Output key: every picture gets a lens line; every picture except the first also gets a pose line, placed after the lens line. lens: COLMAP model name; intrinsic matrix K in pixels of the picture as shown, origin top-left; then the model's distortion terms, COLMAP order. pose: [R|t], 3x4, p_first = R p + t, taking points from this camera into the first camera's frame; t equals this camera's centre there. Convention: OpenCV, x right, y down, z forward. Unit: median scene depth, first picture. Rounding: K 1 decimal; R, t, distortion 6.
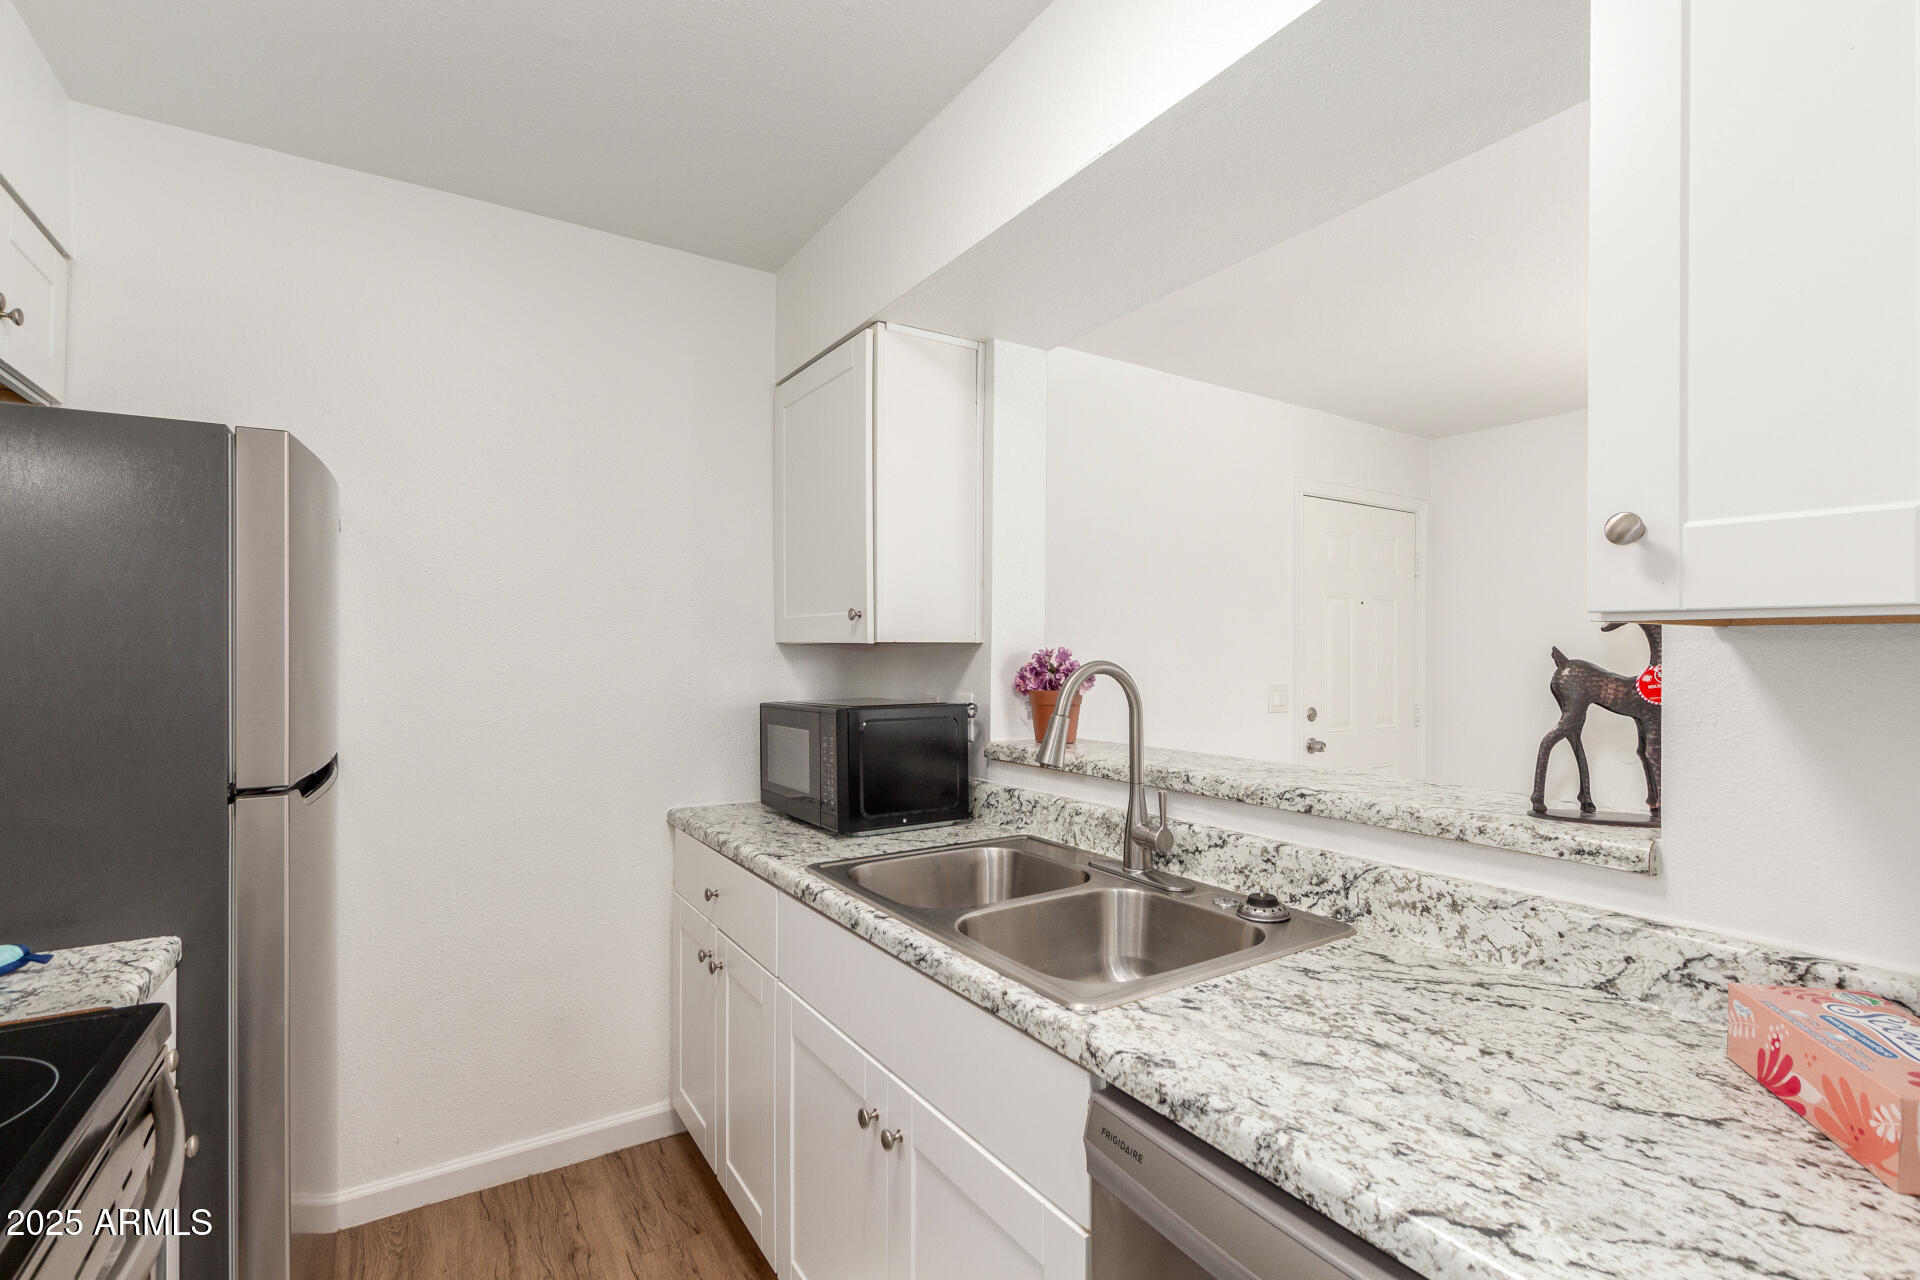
lens RADIAL K [[872.0, 0, 954.9], [0, 872.0, 647.2], [0, 0, 1]] dist [0.003632, -0.000472]
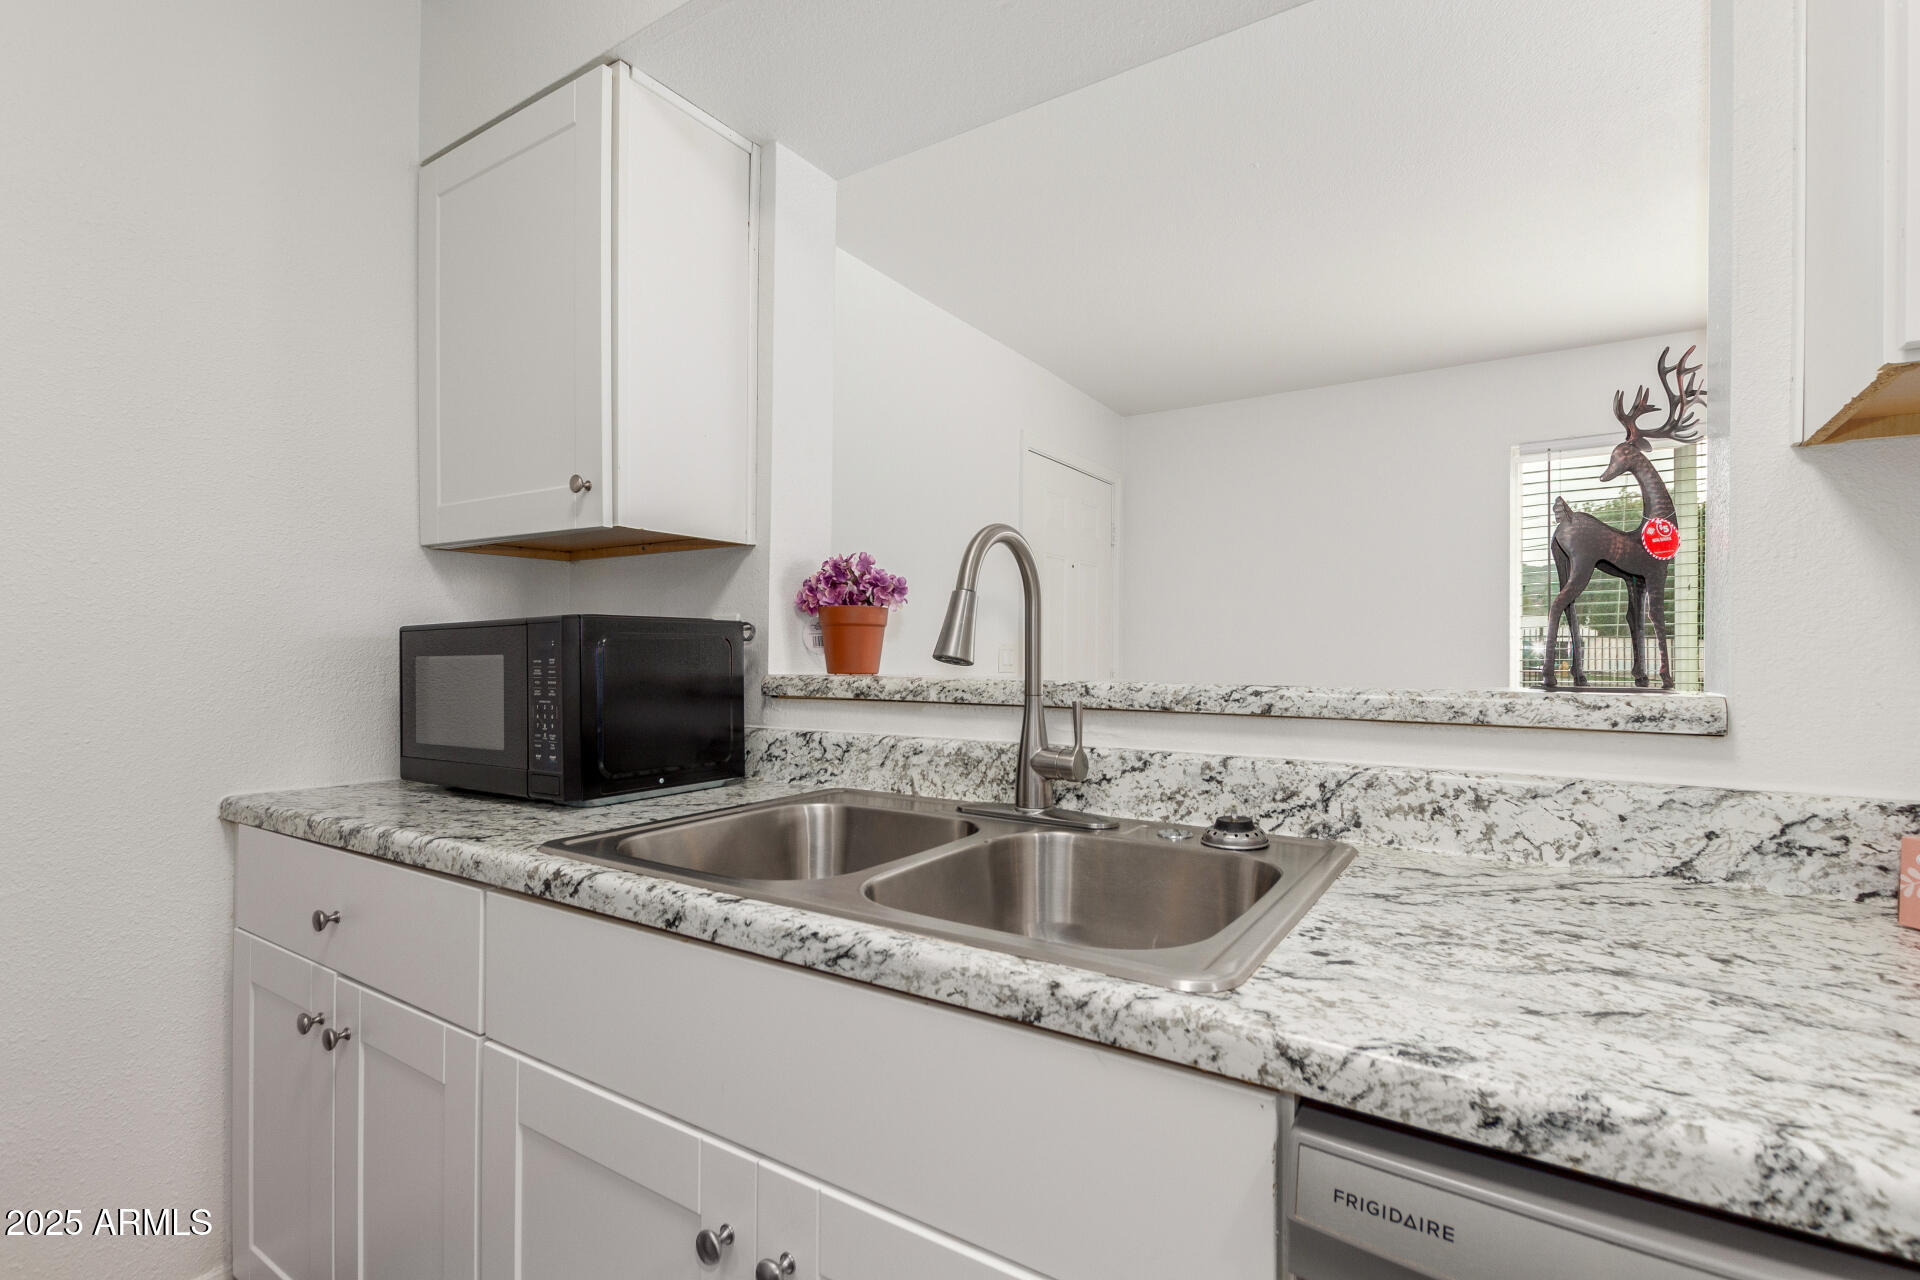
lens RADIAL K [[874.5, 0, 960.3], [0, 874.5, 651.6], [0, 0, 1]] dist [0.012868, -0.008337]
pose [[0.912369, 0.005713, 0.409328, -0.191453], [-0.007691, 0.999965, 0.003186, 0.137201], [-0.409296, -0.006055, 0.912382, 0.392953]]
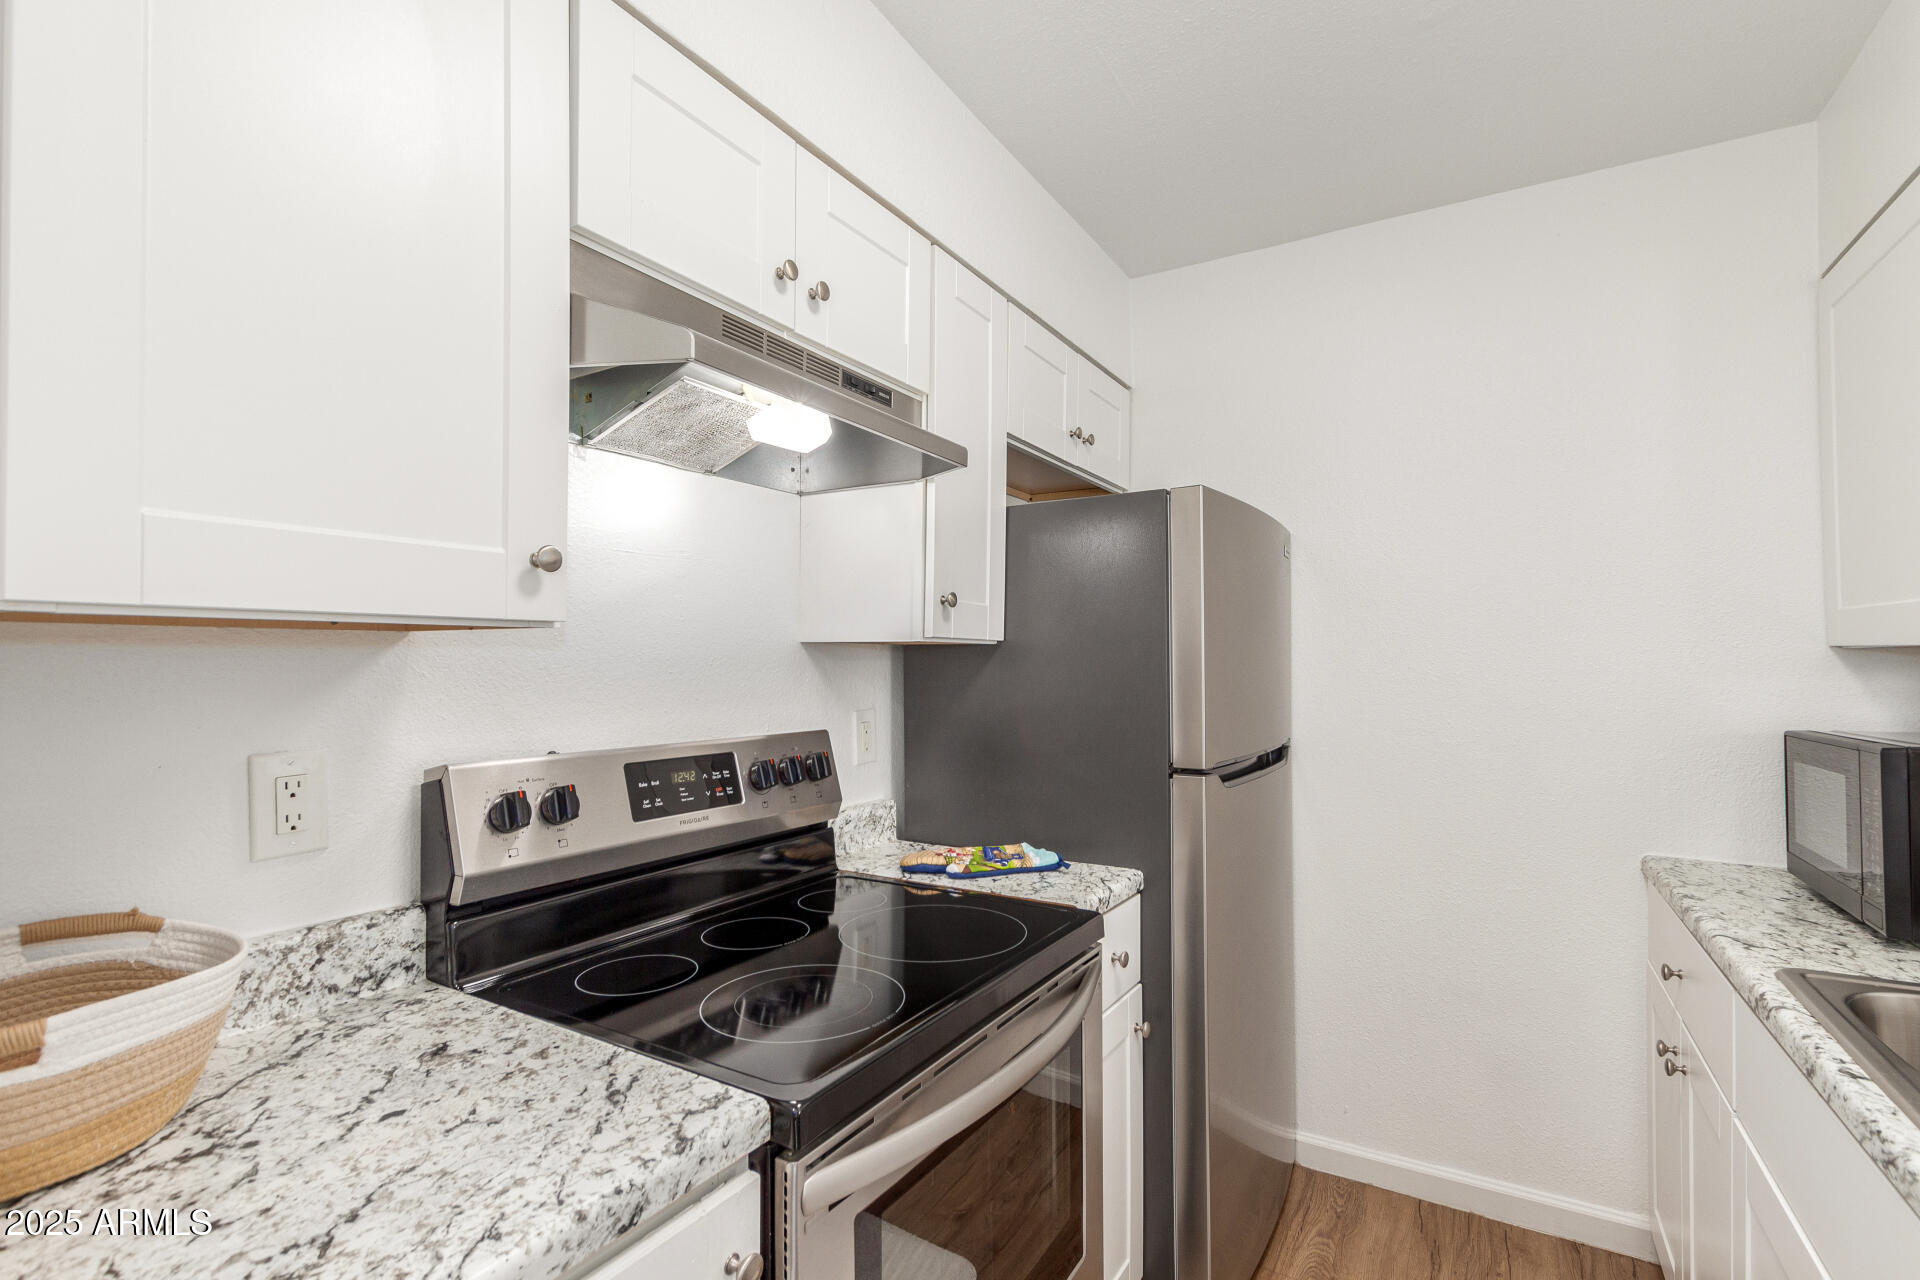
lens RADIAL K [[880.1, 0, 973.7], [0, 880.1, 649.2], [0, 0, 1]] dist [0.007402, -0.003804]
pose [[0.464232, -0.013685, -0.885608, 0.198946], [0.008739, 0.999903, -0.010870, -0.002223], [0.885670, -0.002693, 0.464307, 0.128505]]
